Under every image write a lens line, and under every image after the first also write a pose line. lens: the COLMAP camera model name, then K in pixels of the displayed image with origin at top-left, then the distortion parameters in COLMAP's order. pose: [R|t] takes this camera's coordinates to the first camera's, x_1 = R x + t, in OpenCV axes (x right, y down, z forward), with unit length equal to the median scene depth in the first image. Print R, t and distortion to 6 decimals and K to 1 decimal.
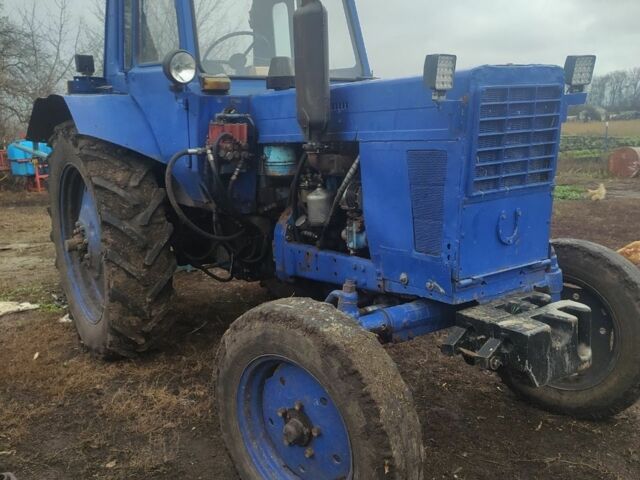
lens RADIAL K [[651.1, 0, 320.0], [0, 651.1, 240.0], [0, 0, 1]] dist [0.086343, -0.000505]
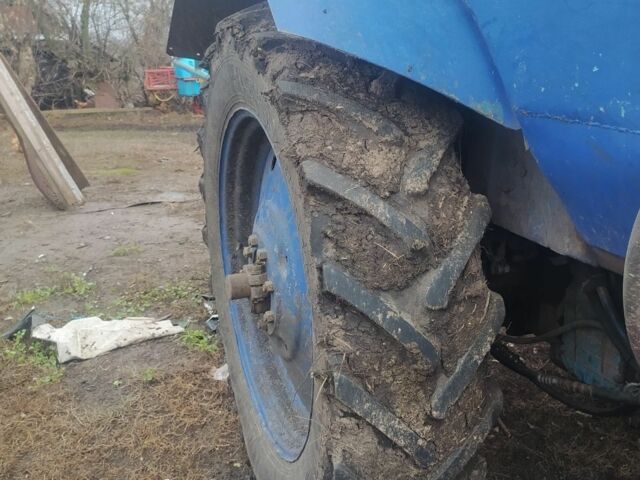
lens RADIAL K [[651.1, 0, 320.0], [0, 651.1, 240.0], [0, 0, 1]] dist [0.086343, -0.000505]
pose [[0.971742, 0.087019, -0.219422, -0.247726], [-0.061368, 0.990738, 0.121131, -0.093204], [0.227930, -0.104242, 0.968081, 0.633908]]
